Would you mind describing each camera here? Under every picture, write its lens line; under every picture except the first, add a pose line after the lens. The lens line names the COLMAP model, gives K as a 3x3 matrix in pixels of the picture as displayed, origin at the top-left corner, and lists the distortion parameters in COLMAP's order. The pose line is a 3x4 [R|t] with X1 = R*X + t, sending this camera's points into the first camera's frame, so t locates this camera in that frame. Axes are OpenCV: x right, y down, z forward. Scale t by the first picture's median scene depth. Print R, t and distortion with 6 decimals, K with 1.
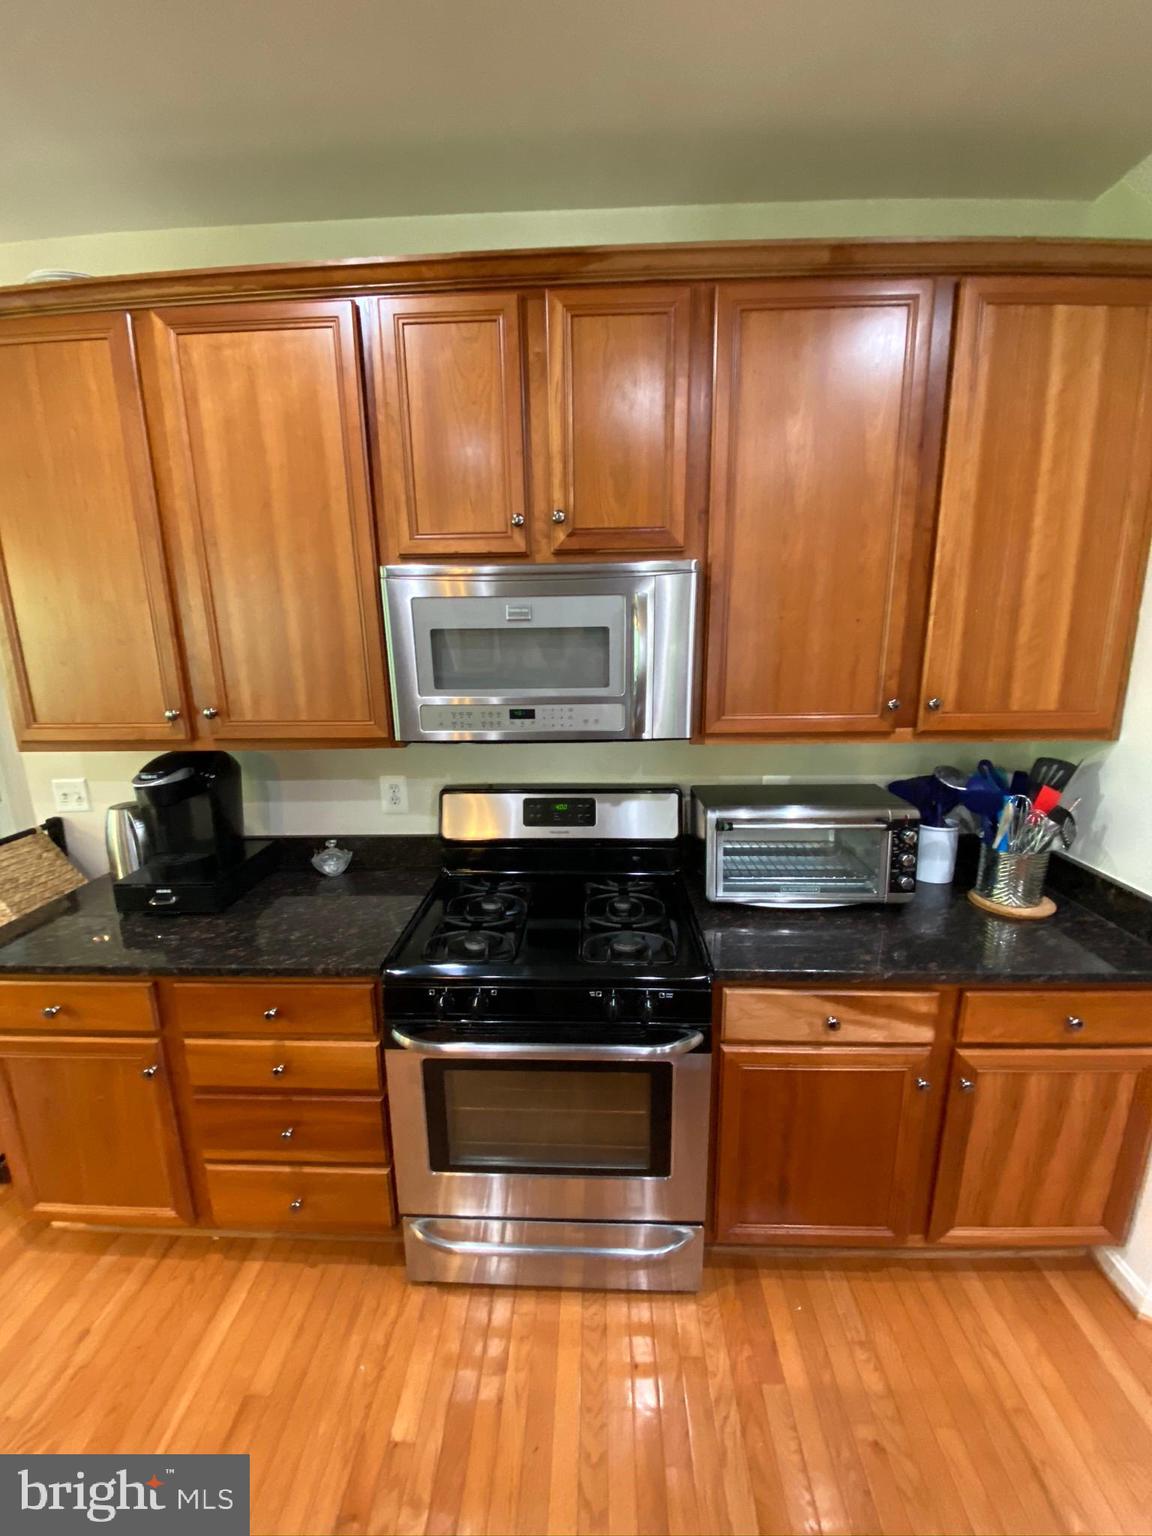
lens RADIAL K [[619.6, 0, 581.3], [0, 619.6, 765.4], [0, 0, 1]] dist [0.004236, -0.012023]
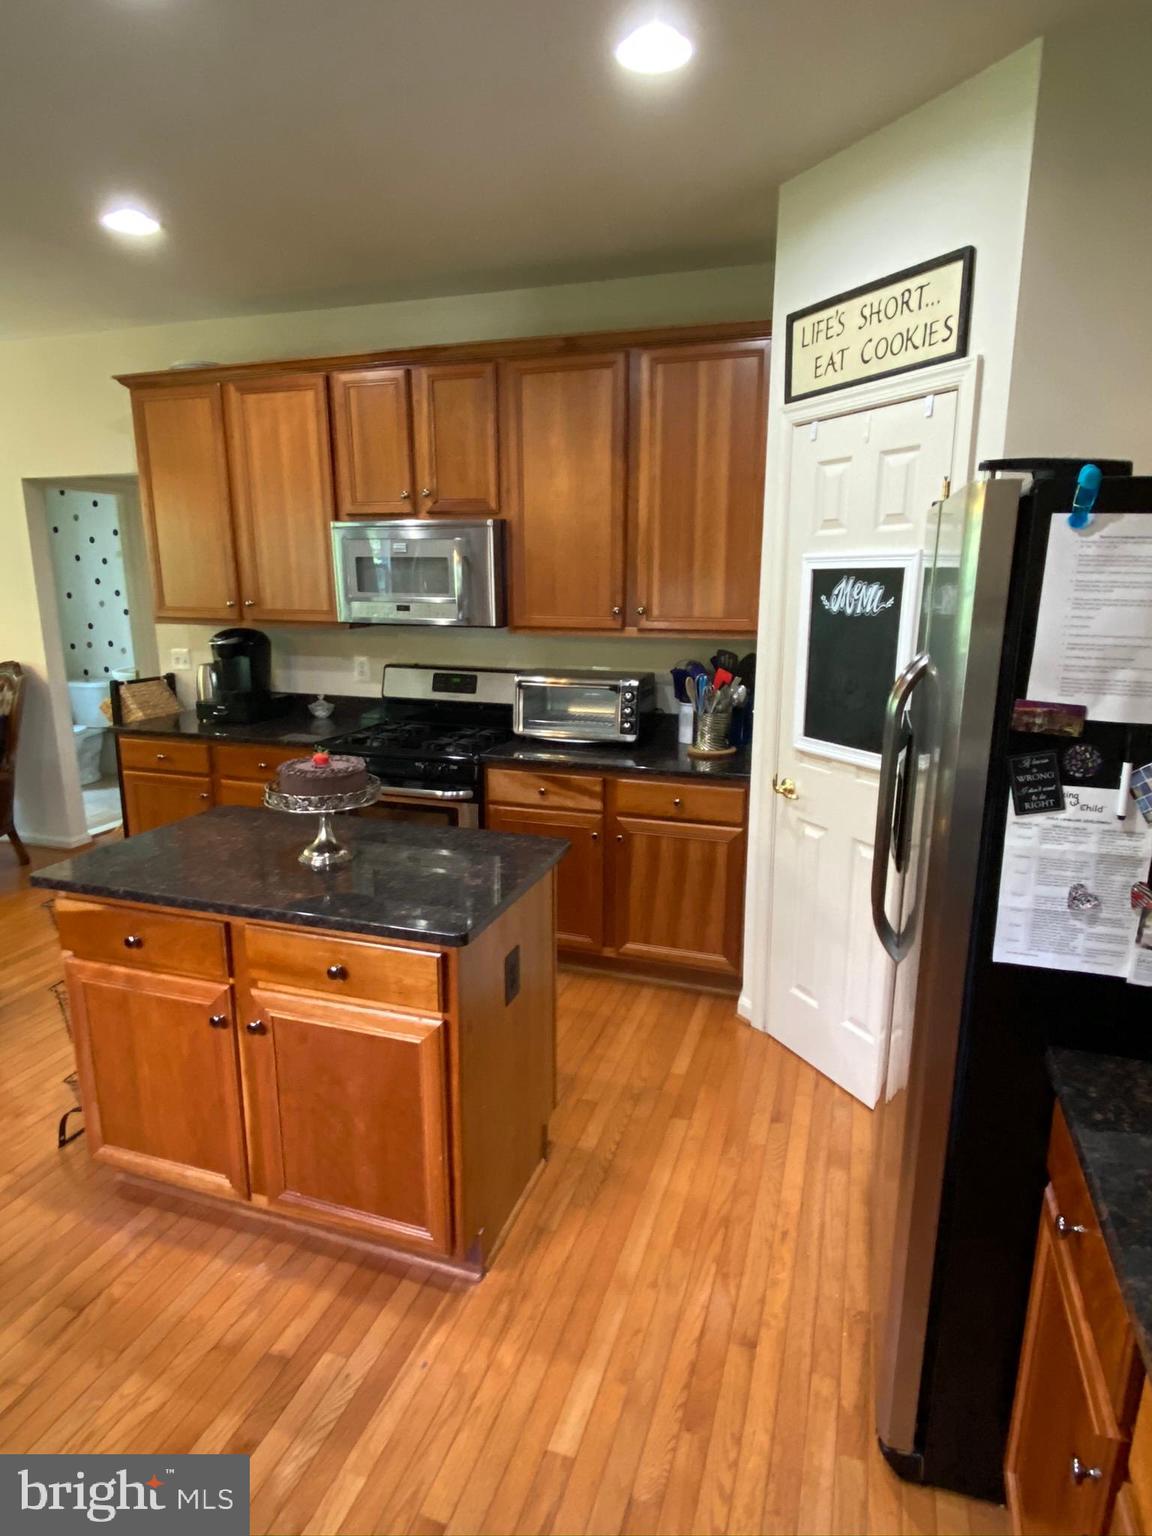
lens RADIAL K [[877.5, 0, 580.9], [0, 877.5, 773.2], [0, 0, 1]] dist [0.030851, -0.034034]
pose [[0.958048, 0.082723, -0.274412, 1.057675], [-0.079647, 0.996572, 0.022352, 0.274144], [0.275320, 0.000442, 0.961353, -1.177860]]
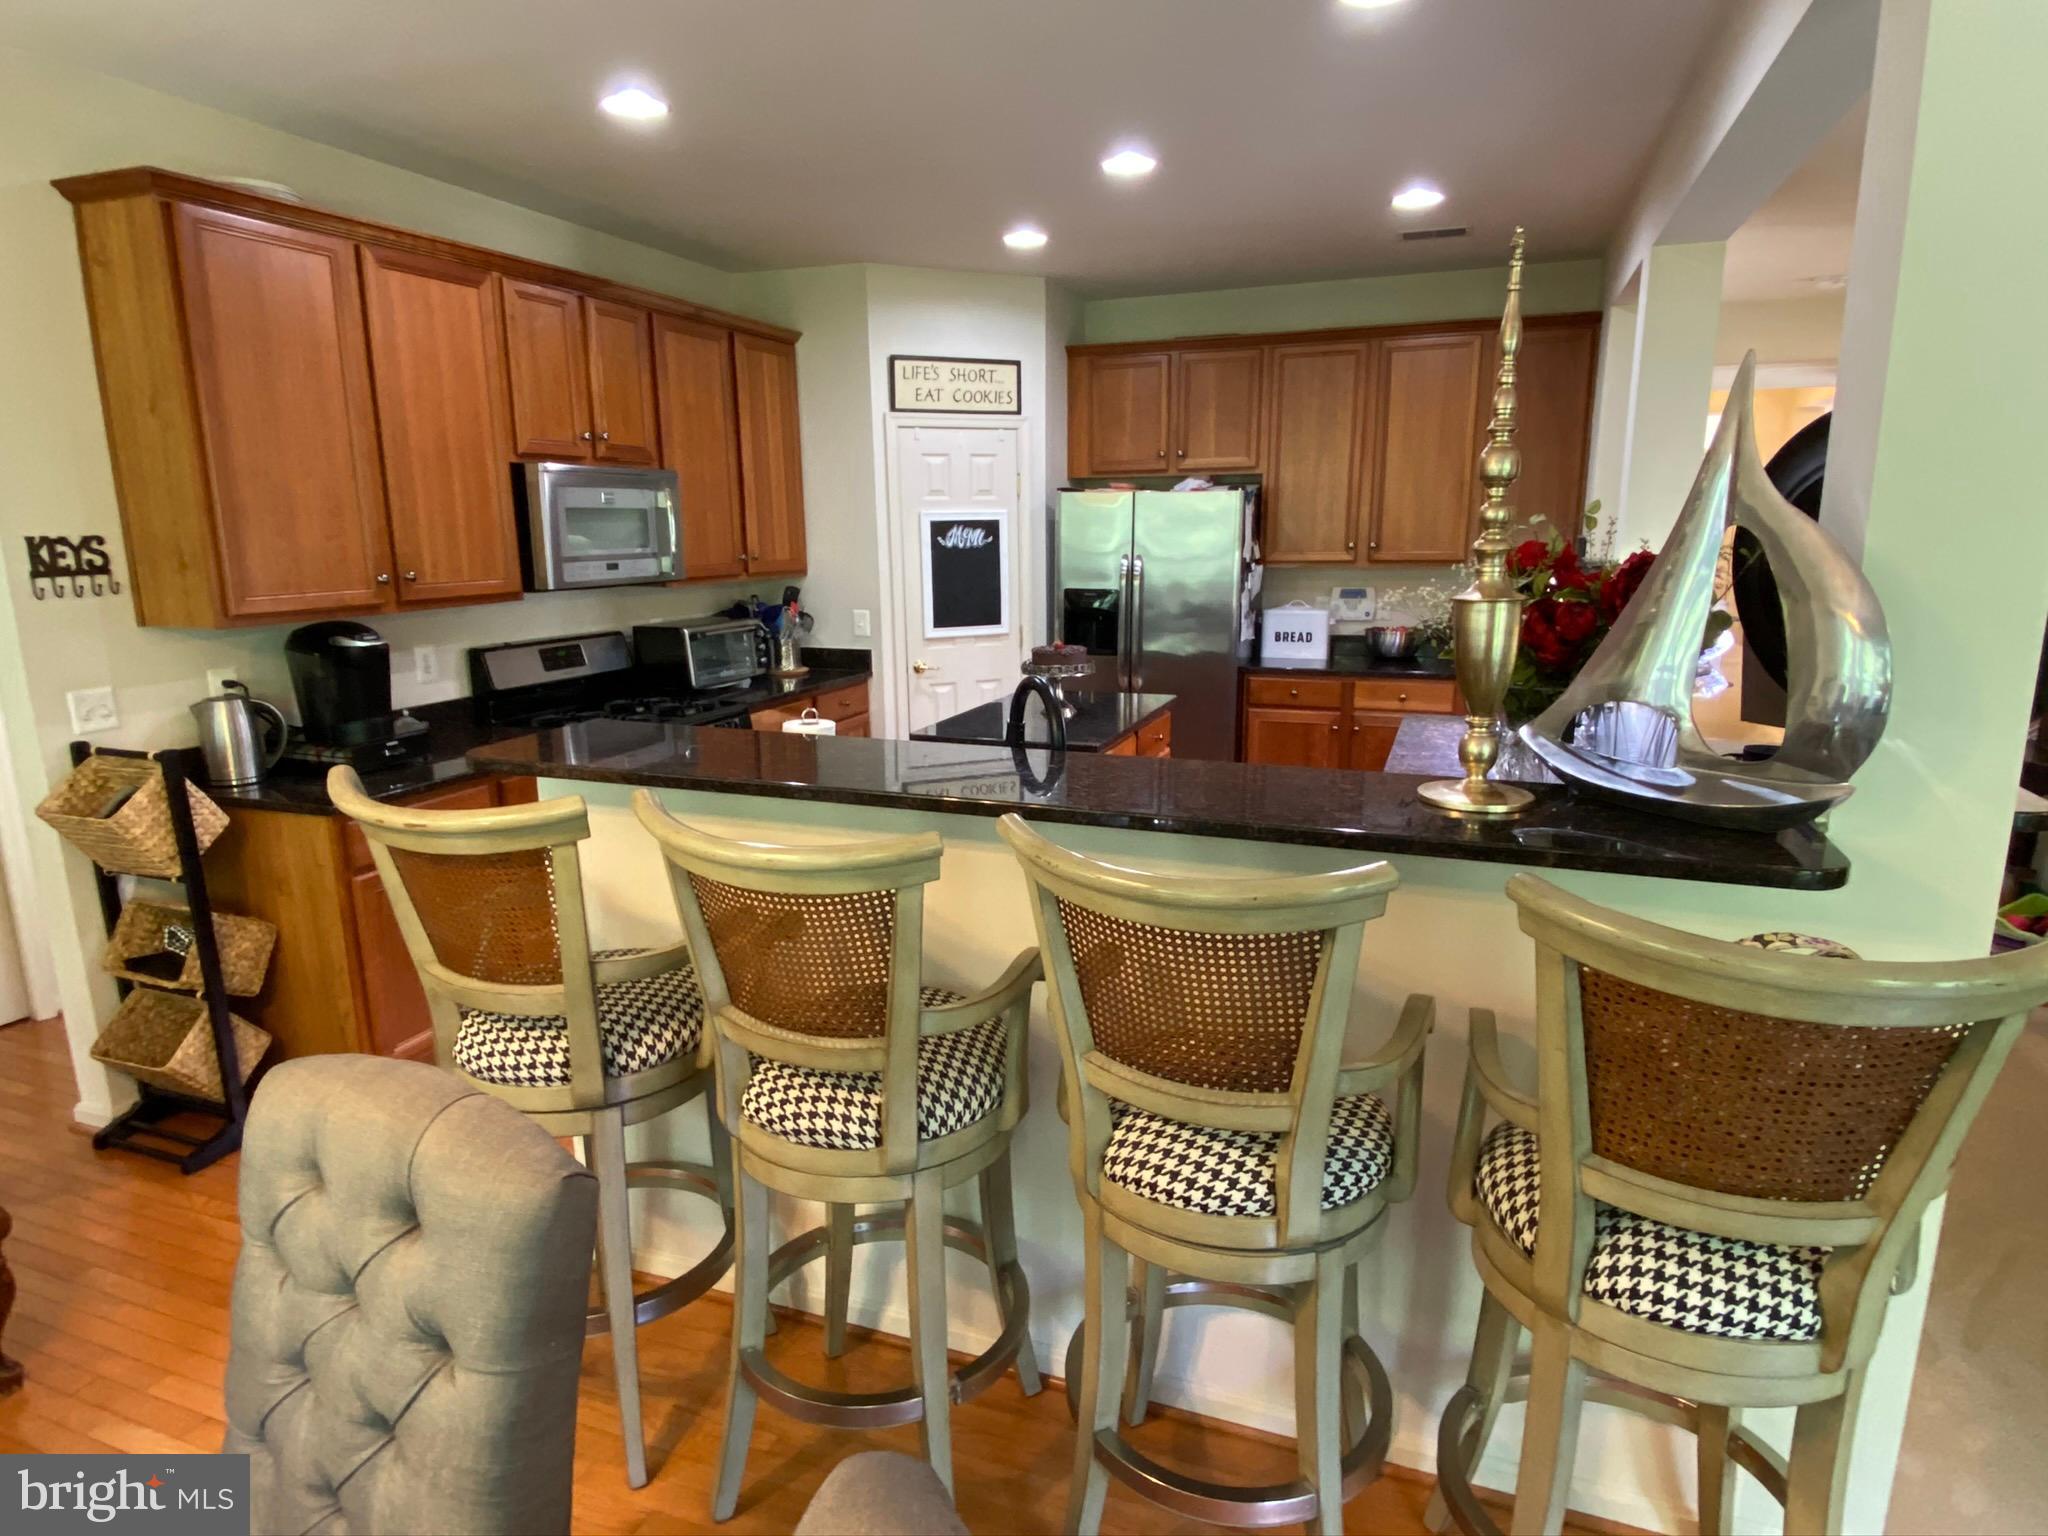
lens RADIAL K [[1170.0, 0, 1012.7], [0, 1170.0, 803.3], [0, 0, 1]] dist [0.030851, -0.034034]
pose [[0.336730, -0.206650, 0.918645, -2.456981], [0.208119, 0.967825, 0.141427, 0.266235], [-0.918313, 0.143565, 0.368904, -0.847737]]
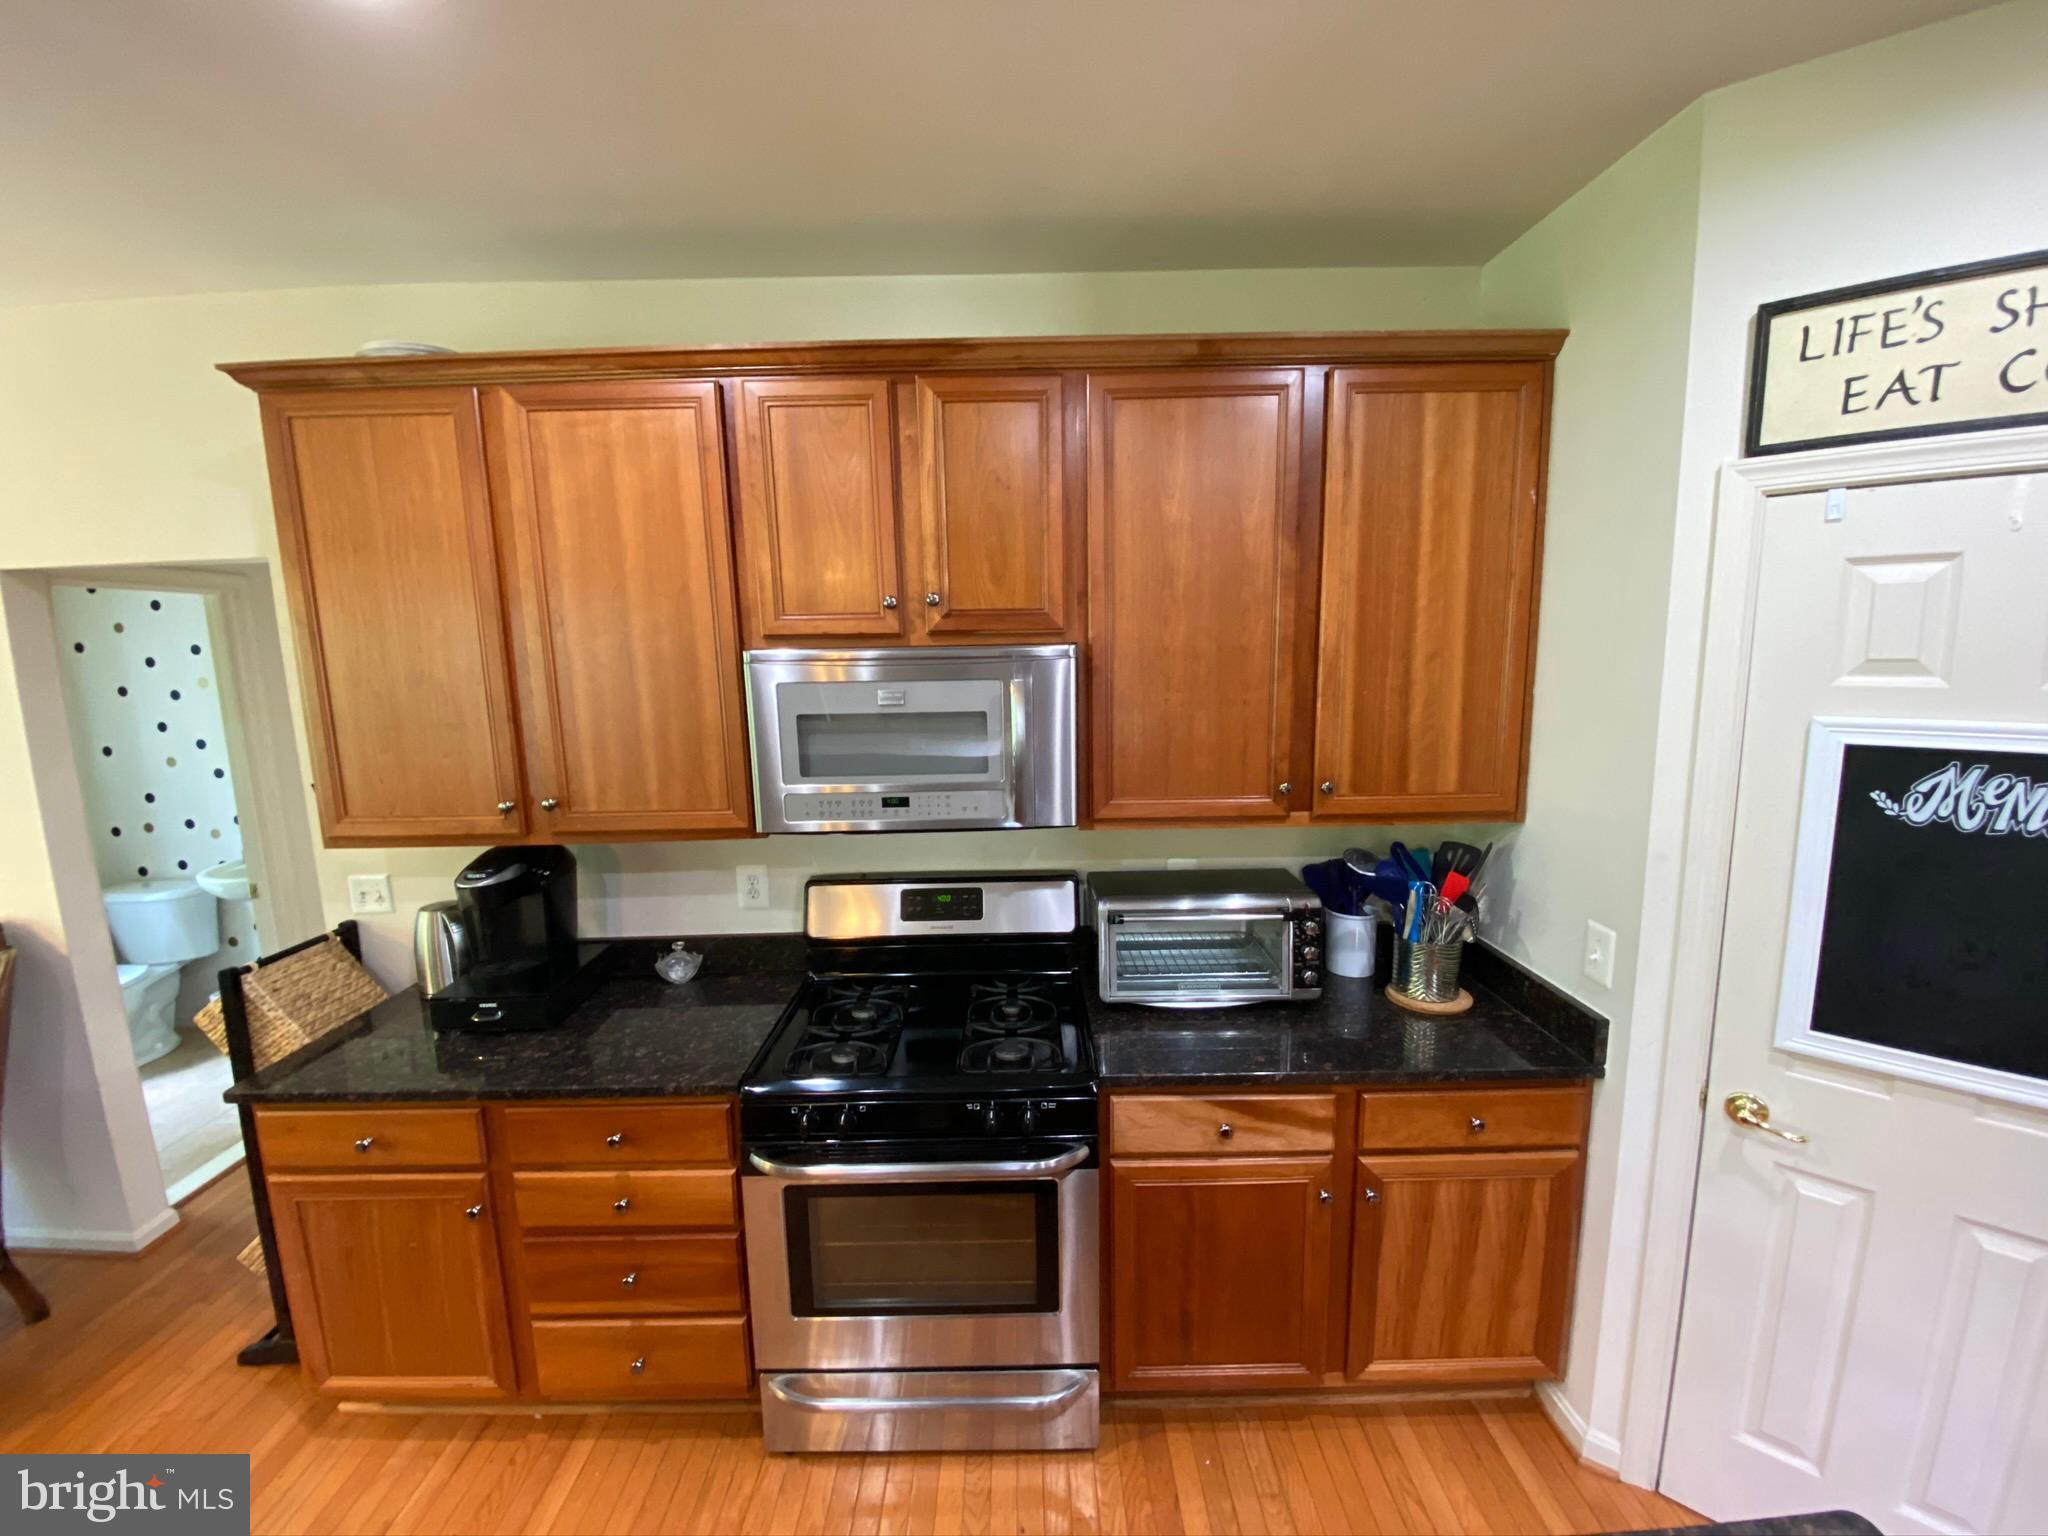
lens RADIAL K [[826.1, 0, 1034.3], [0, 826.1, 769.0], [0, 0, 1]] dist [0.004236, -0.012023]
pose [[0.998989, -0.010363, 0.043753, 0.059324], [0.013286, 0.997660, -0.067063, -0.047124], [-0.042956, 0.067576, 0.996789, -0.248262]]
